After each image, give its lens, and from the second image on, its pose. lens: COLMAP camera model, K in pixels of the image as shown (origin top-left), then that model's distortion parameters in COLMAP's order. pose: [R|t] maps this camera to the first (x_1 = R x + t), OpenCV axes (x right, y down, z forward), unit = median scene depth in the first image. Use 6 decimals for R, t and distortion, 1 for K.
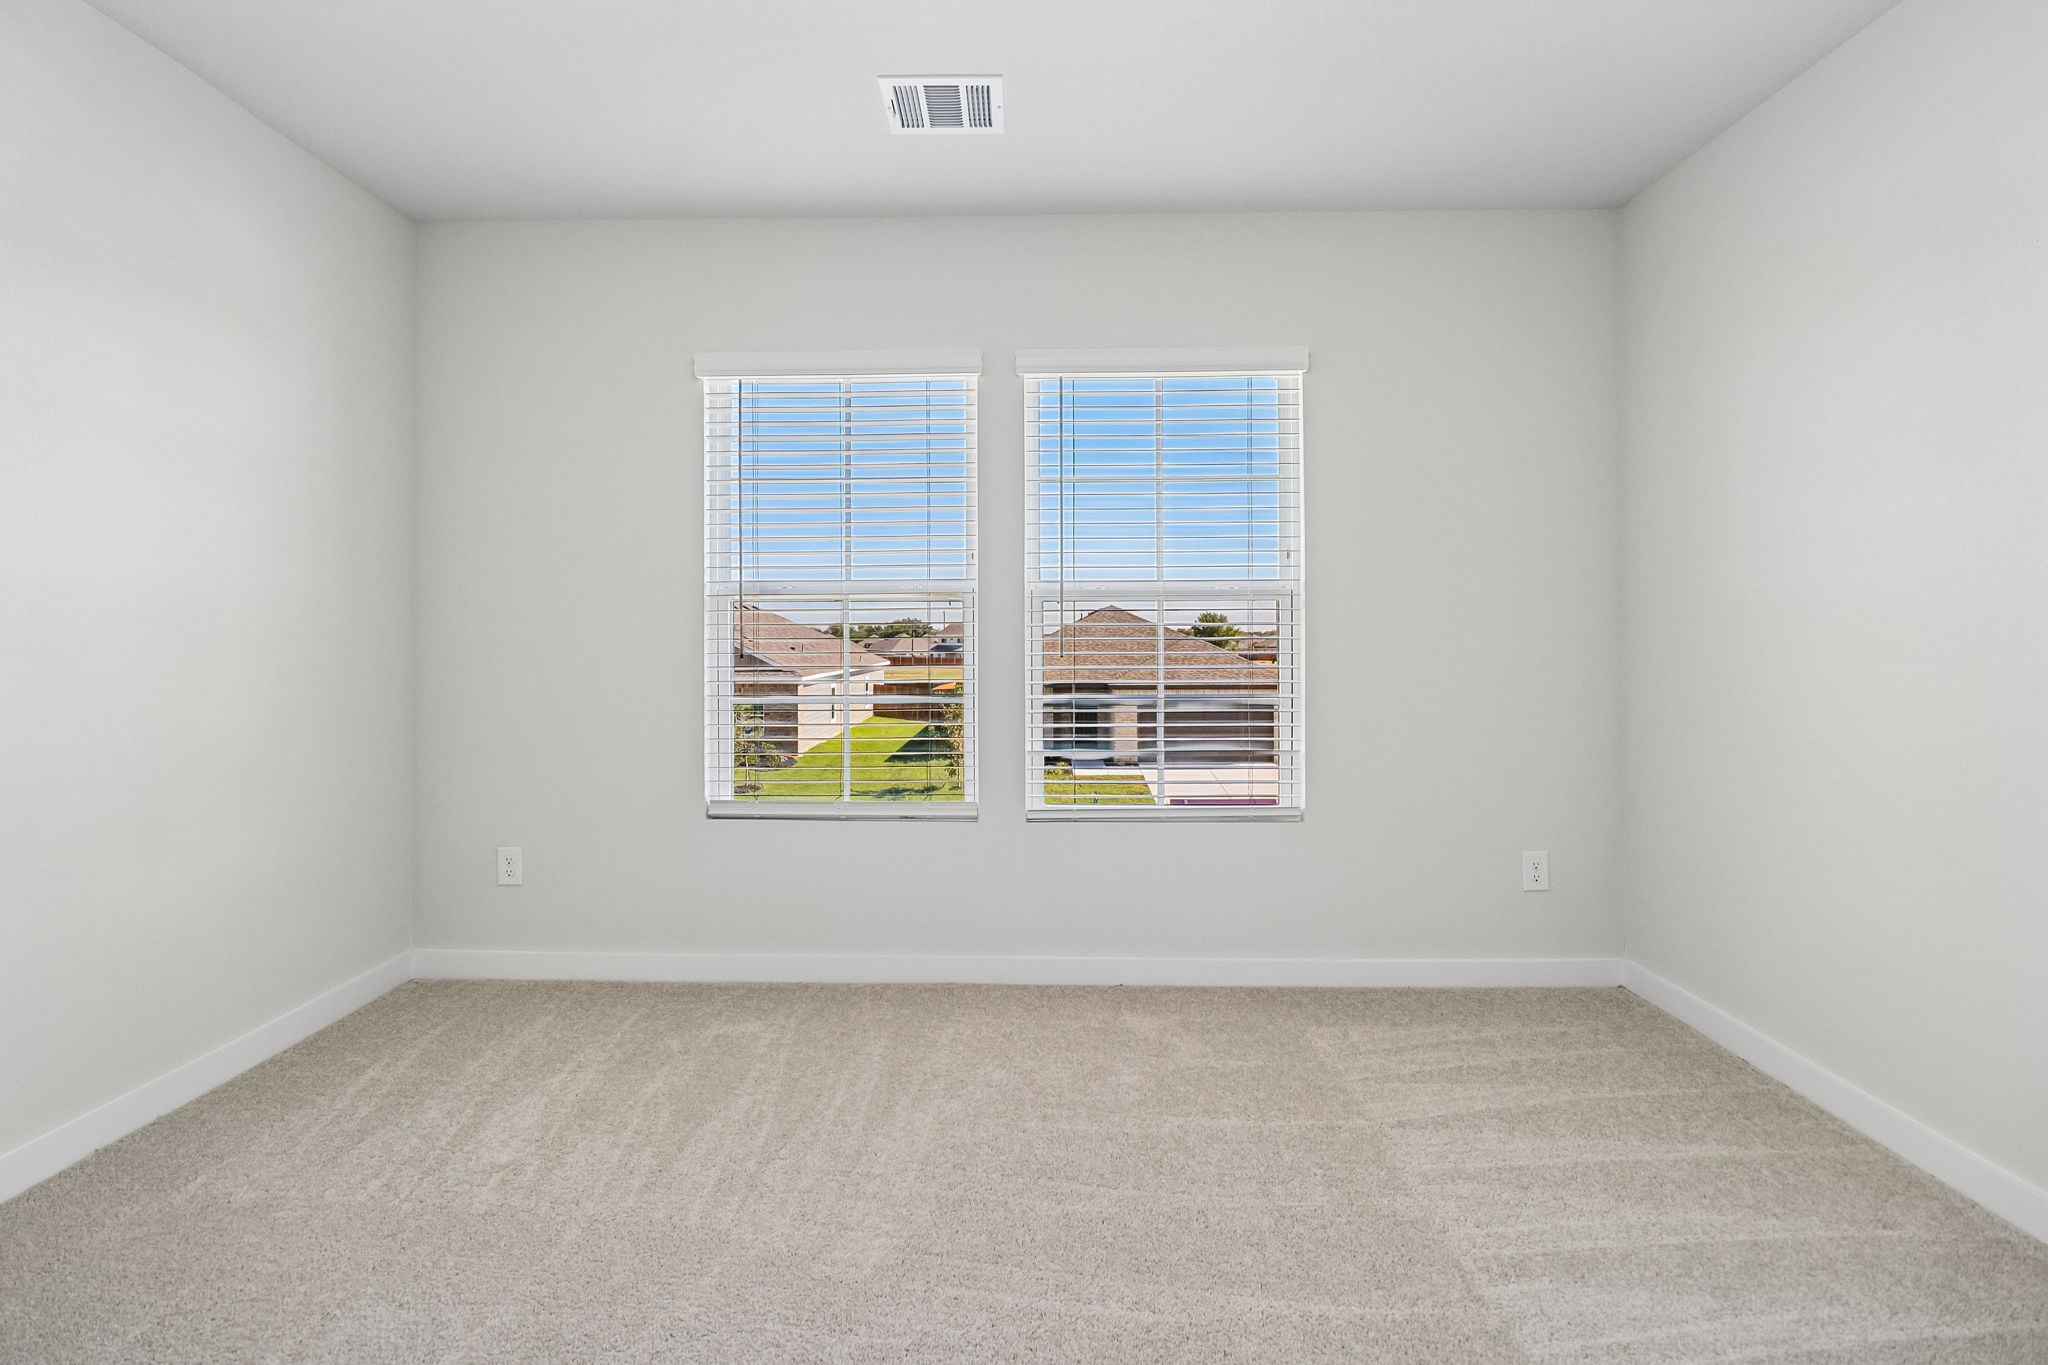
lens RADIAL K [[945.5, 0, 1023.6], [0, 945.5, 647.3], [0, 0, 1]] dist [-0.003358, -0.011369]
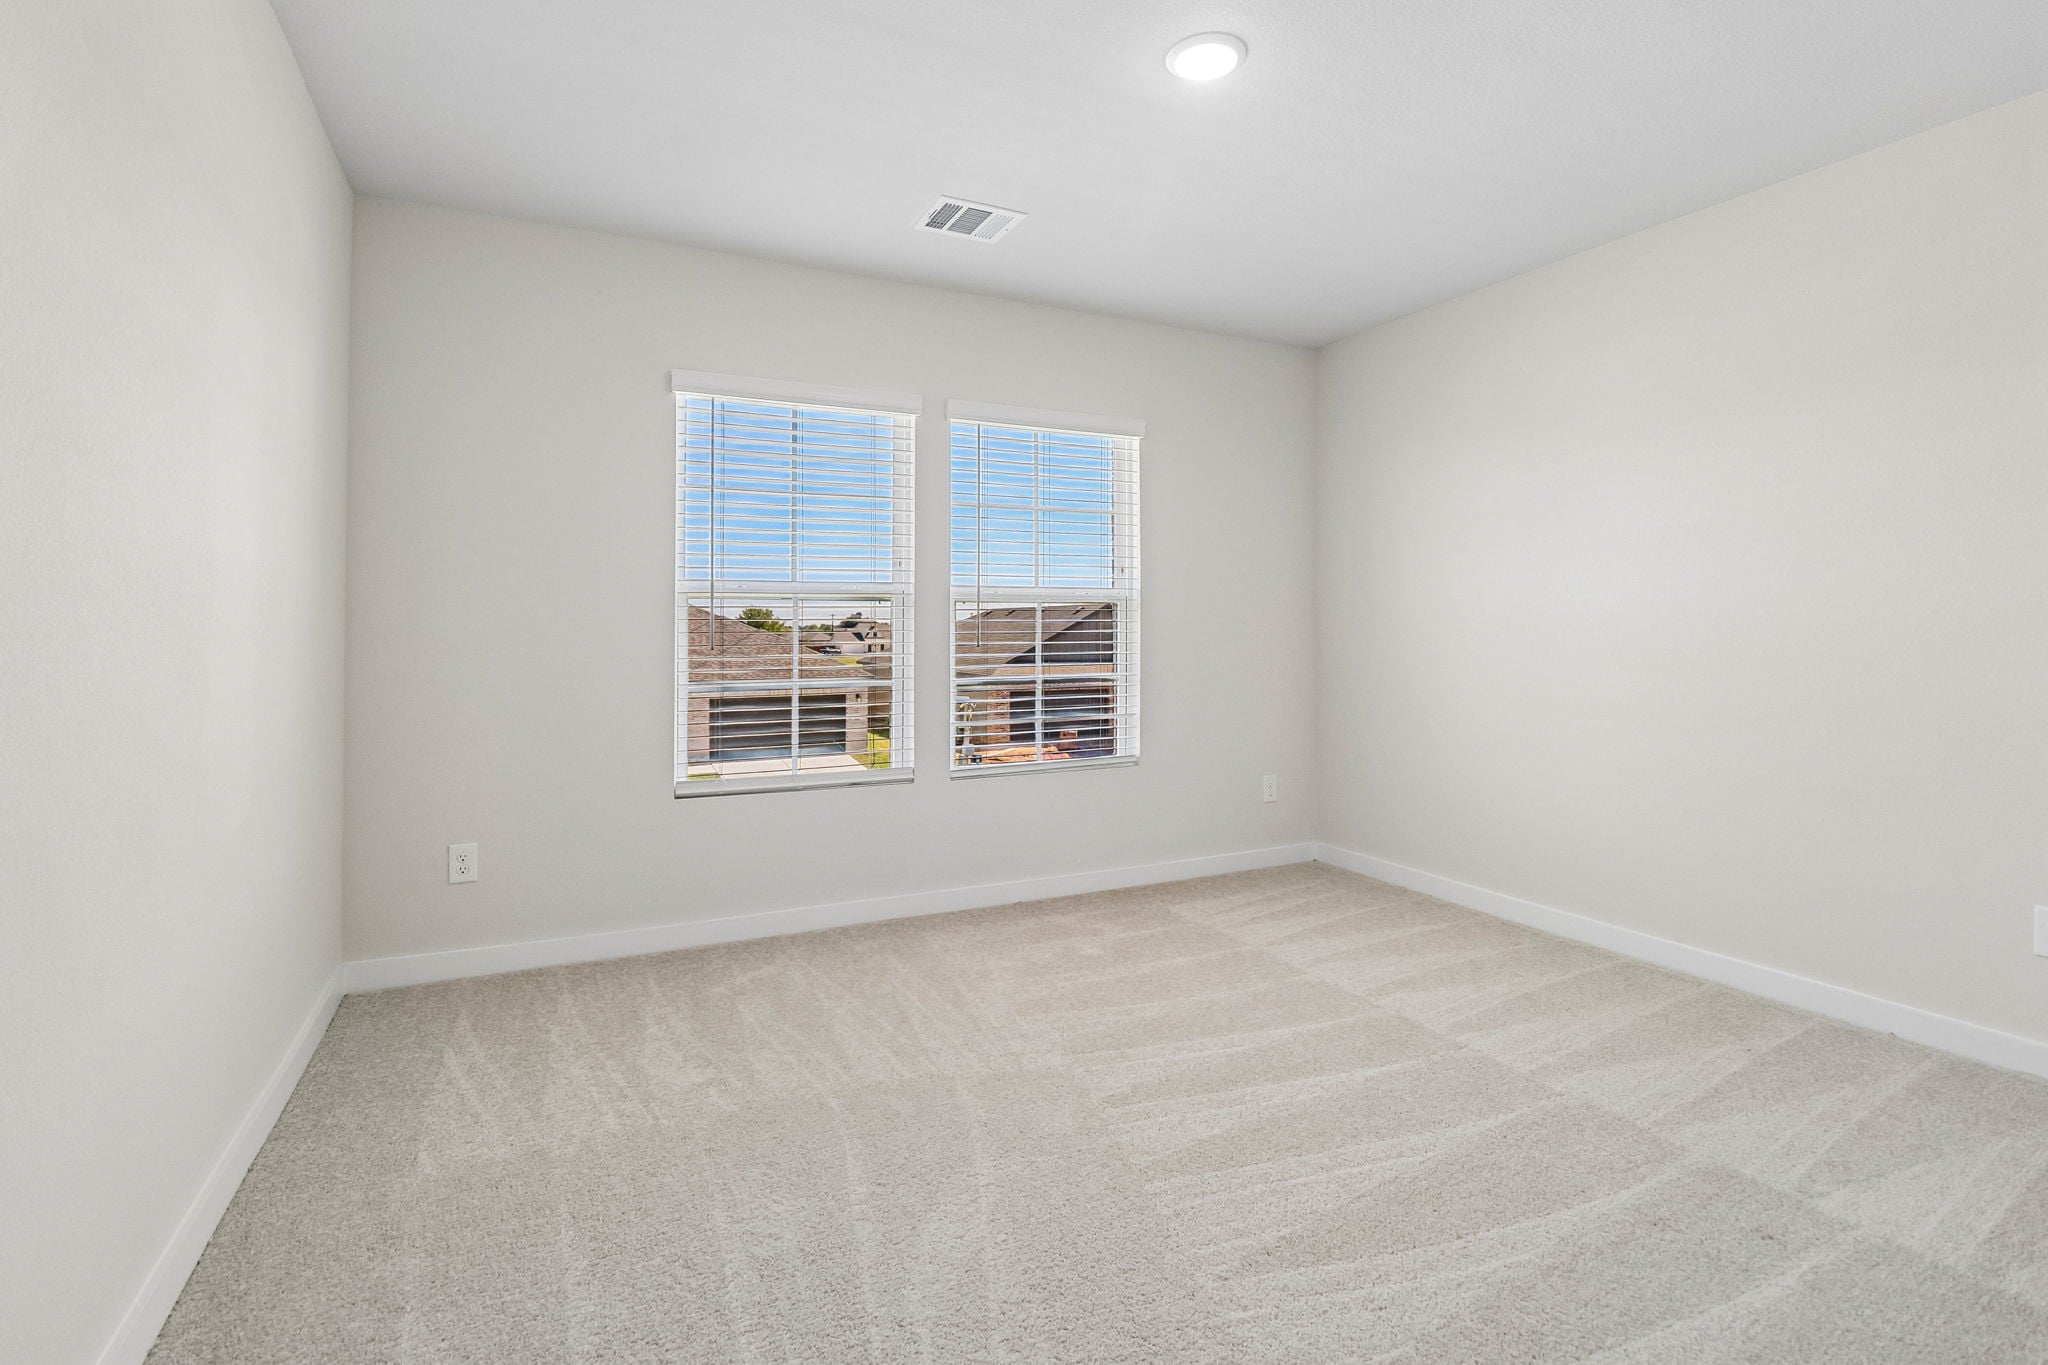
lens RADIAL K [[950.6, 0, 1009.5], [0, 950.6, 642.2], [0, 0, 1]] dist [-0.000227, -0.012273]
pose [[0.891410, -0.004901, 0.453172, -0.534394], [0.005696, 0.999984, -0.000391, 0.005178], [-0.453163, 0.002930, 0.891423, -0.158088]]
